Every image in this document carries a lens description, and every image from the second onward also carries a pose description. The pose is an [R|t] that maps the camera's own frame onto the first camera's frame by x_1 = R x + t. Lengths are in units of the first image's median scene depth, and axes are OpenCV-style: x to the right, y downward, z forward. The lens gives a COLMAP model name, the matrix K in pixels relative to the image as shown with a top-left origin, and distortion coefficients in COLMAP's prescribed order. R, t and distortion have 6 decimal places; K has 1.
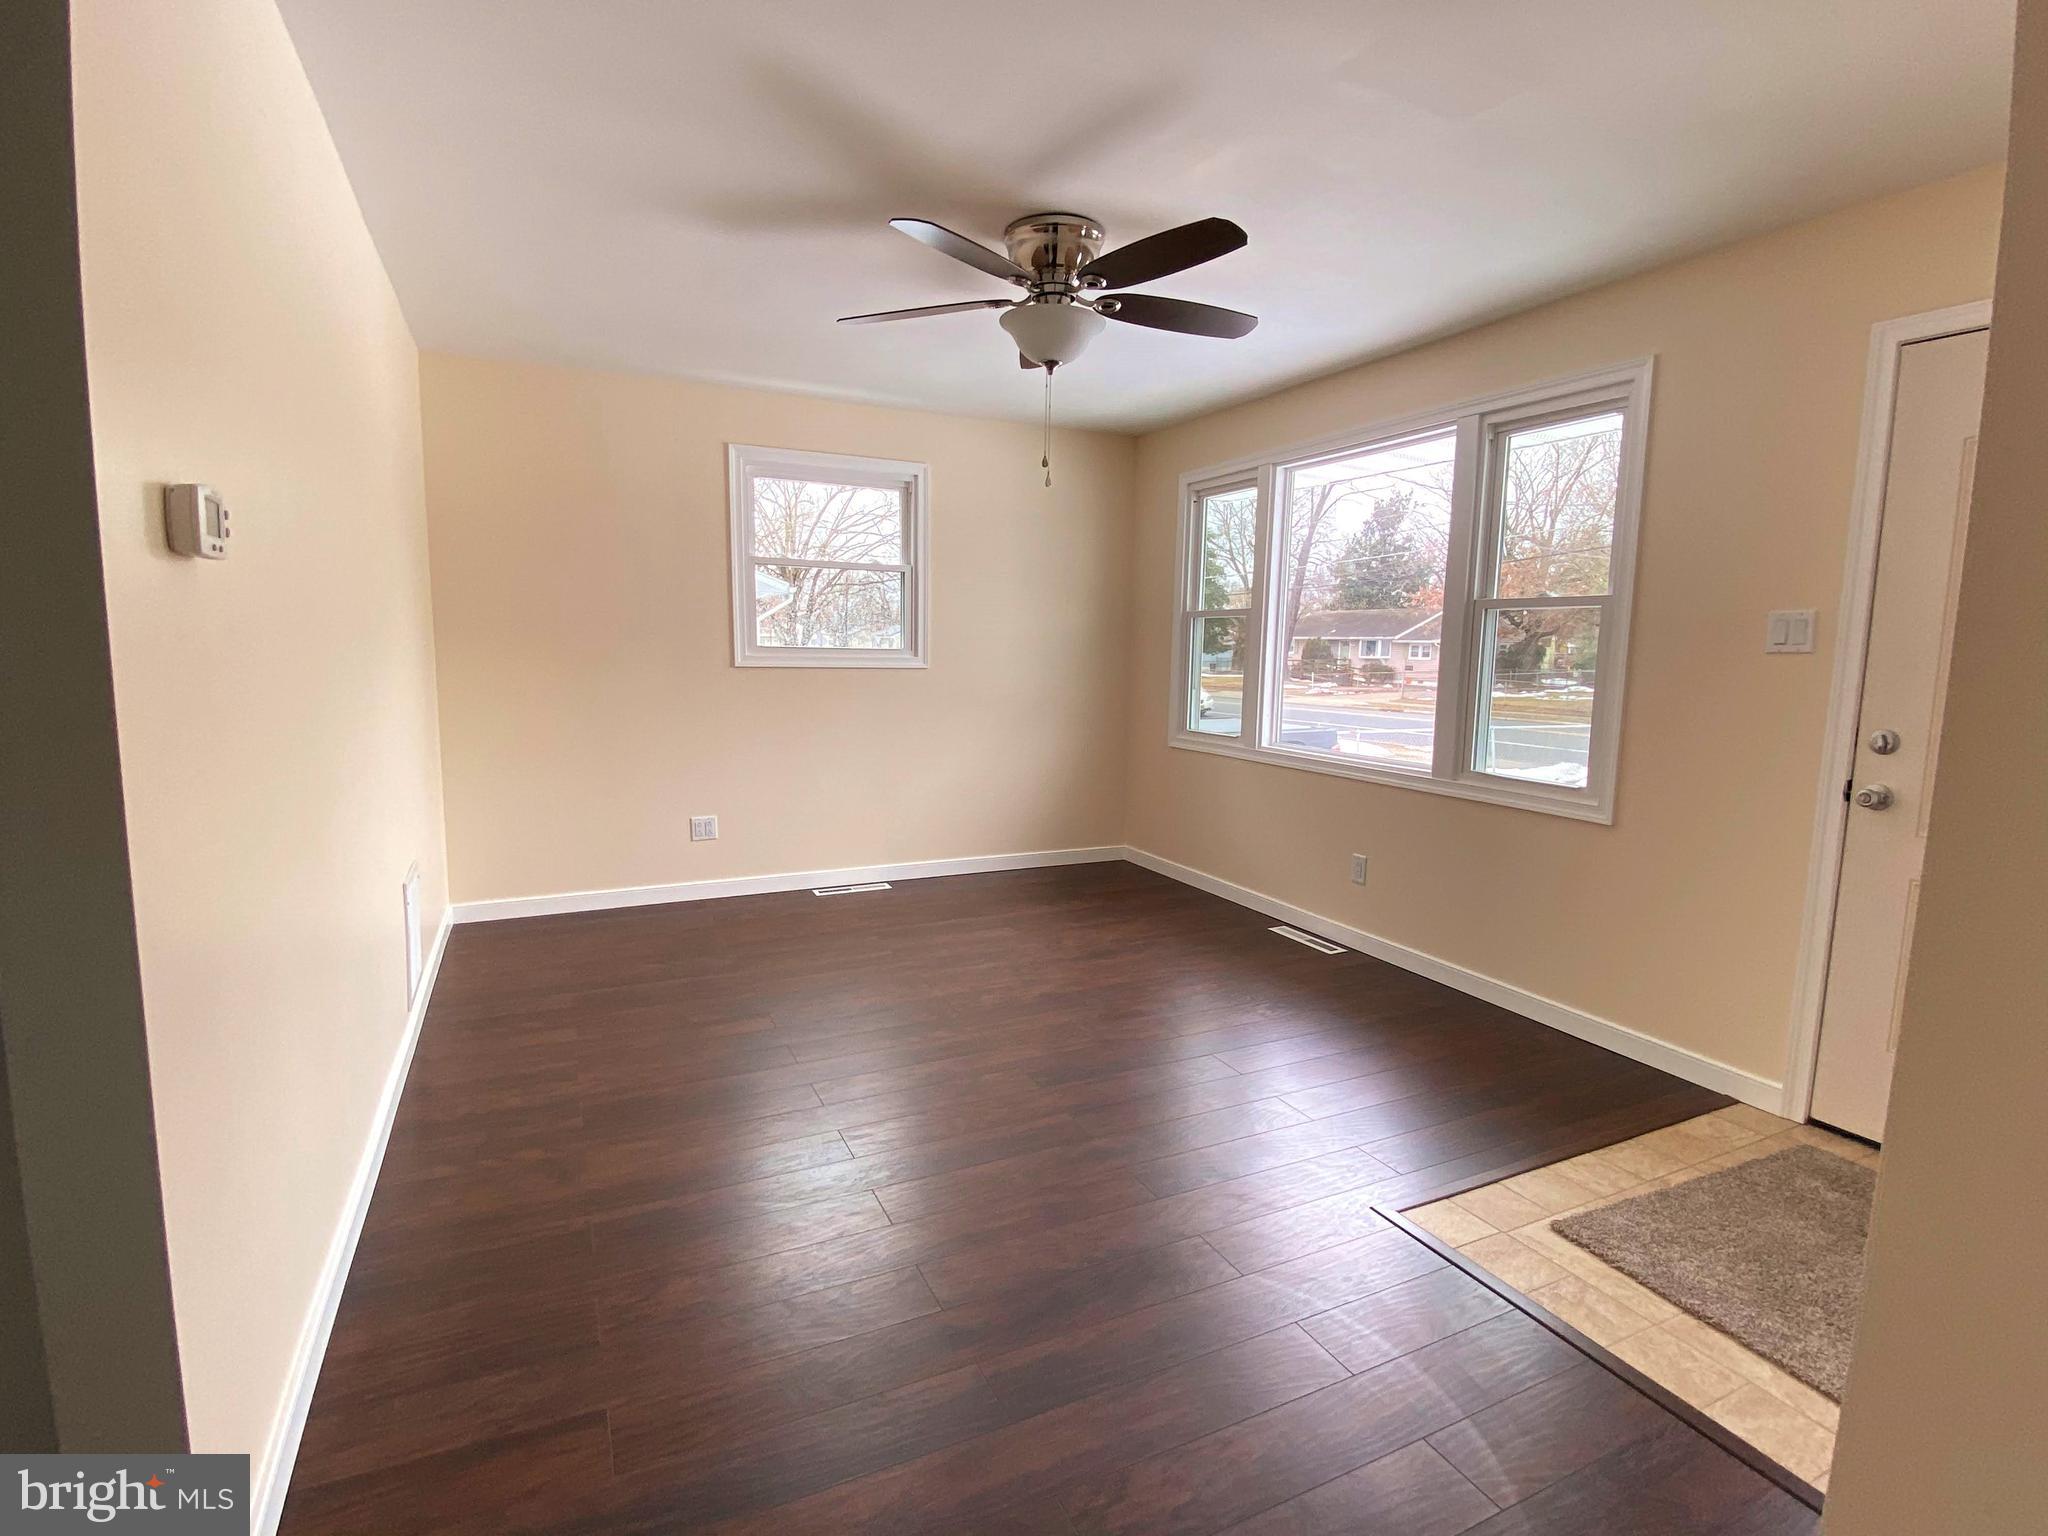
lens RADIAL K [[1003.2, 0, 1014.7], [0, 1003.2, 769.2], [0, 0, 1]] dist [0.055074, -0.046724]
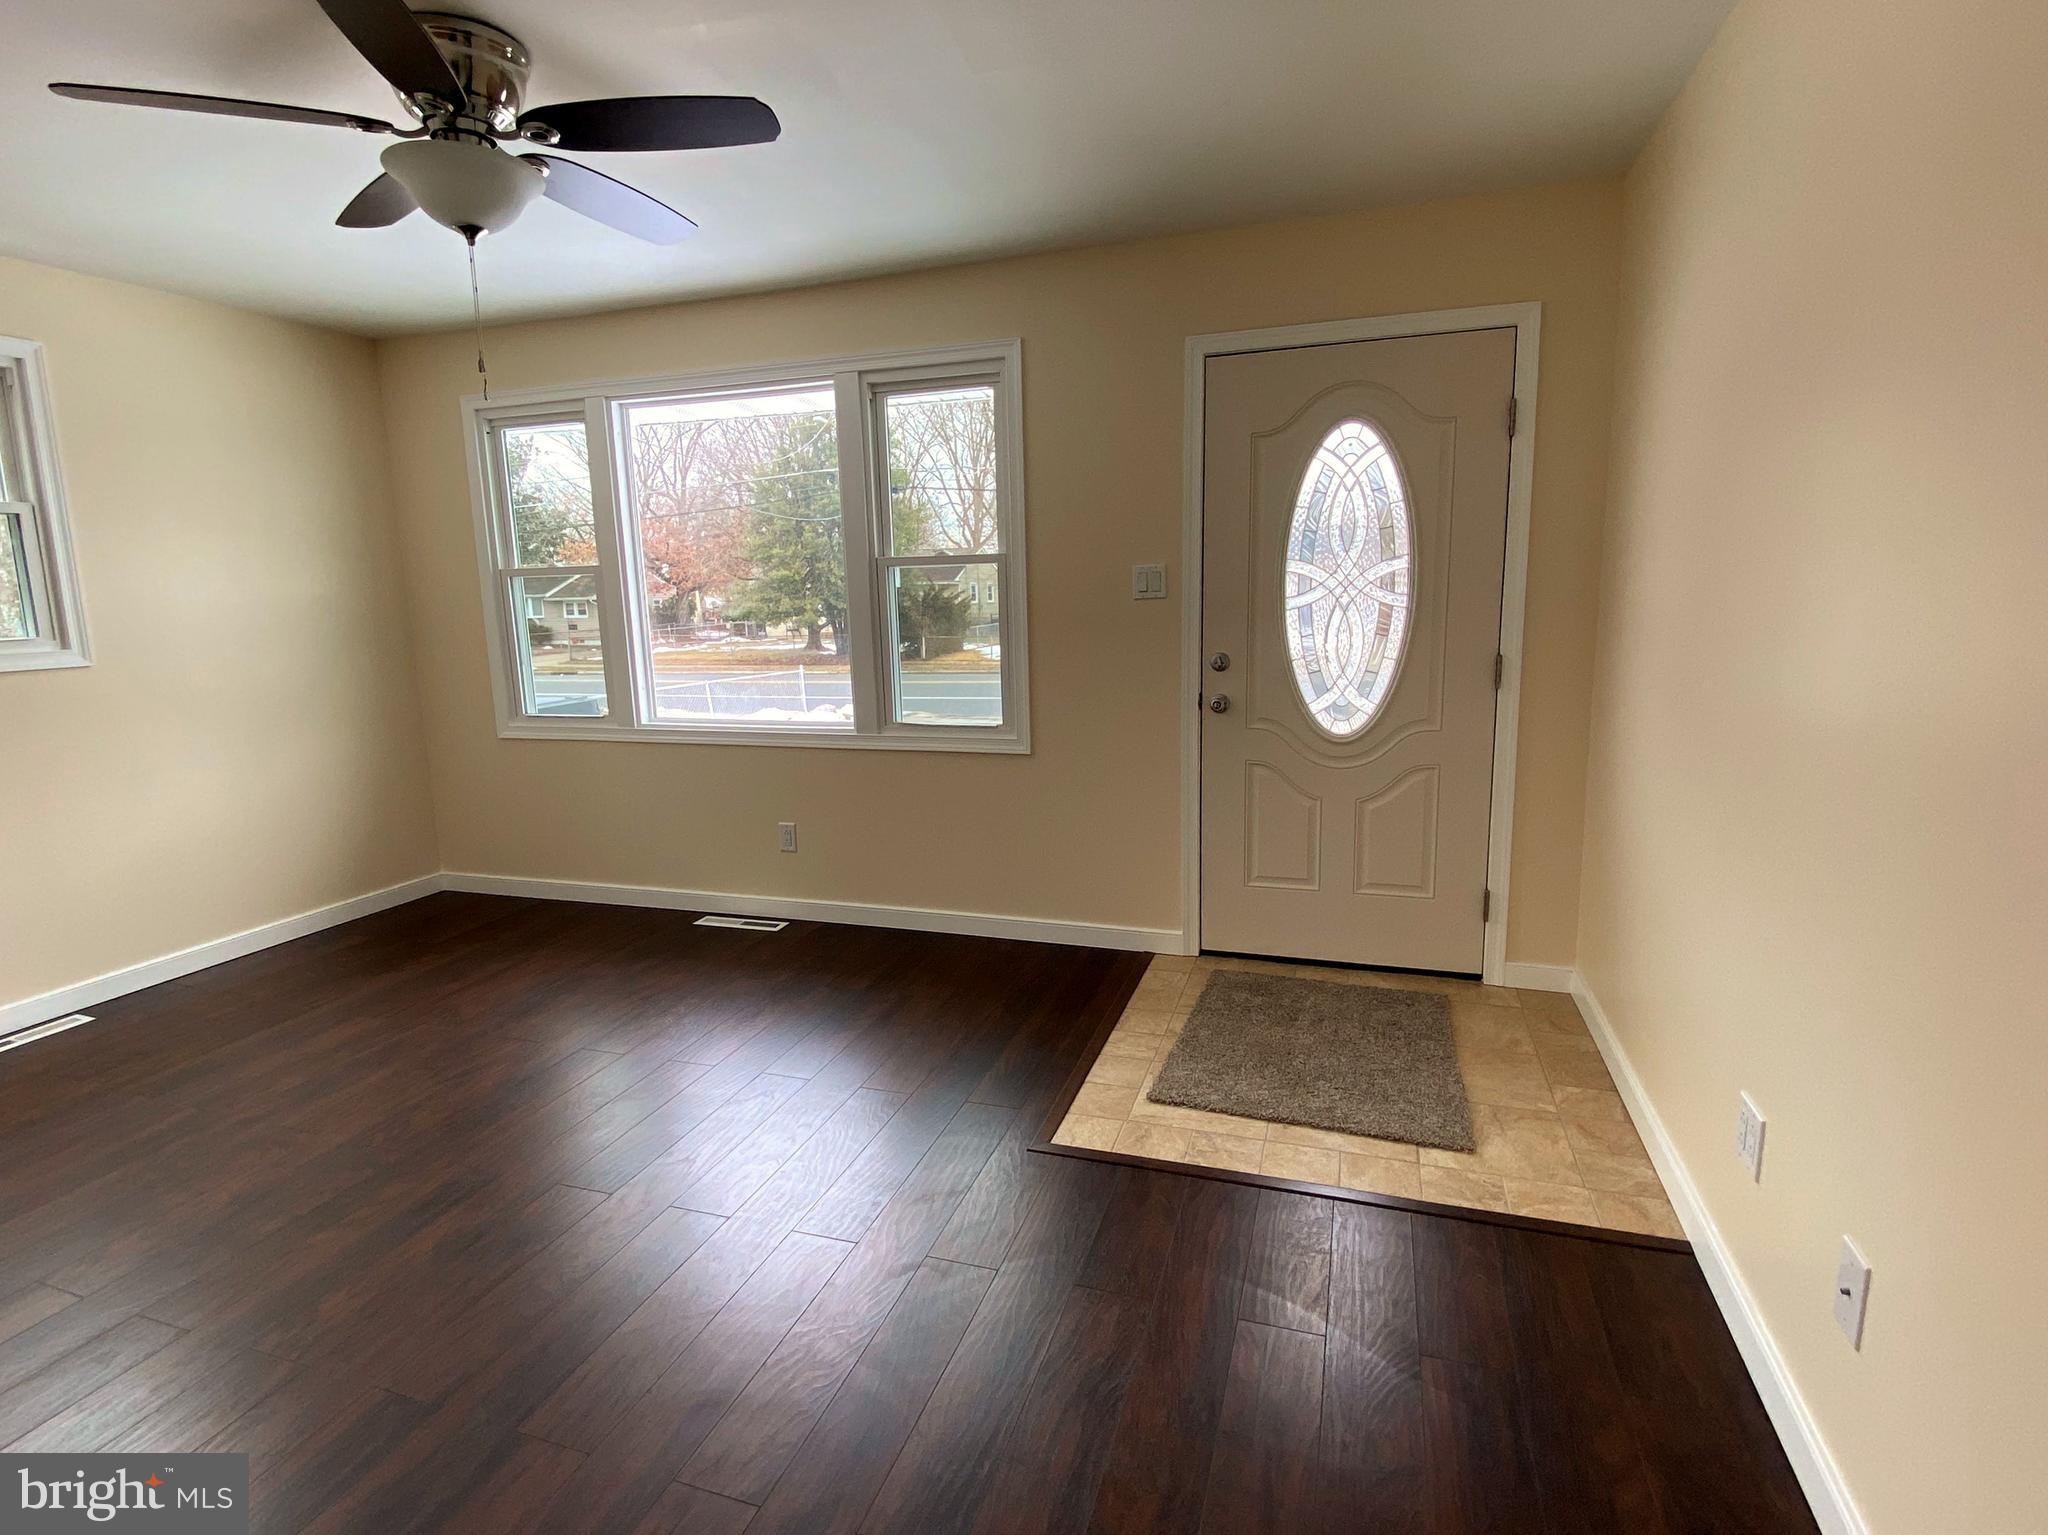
lens RADIAL K [[1029.3, 0, 1019.4], [0, 1029.3, 768.4], [0, 0, 1]] dist [0.104971, -0.106720]
pose [[0.695929, -0.152800, 0.701666, -0.190750], [0.127496, 0.987867, 0.088671, -0.026184], [-0.706702, 0.027751, 0.706967, 0.138622]]
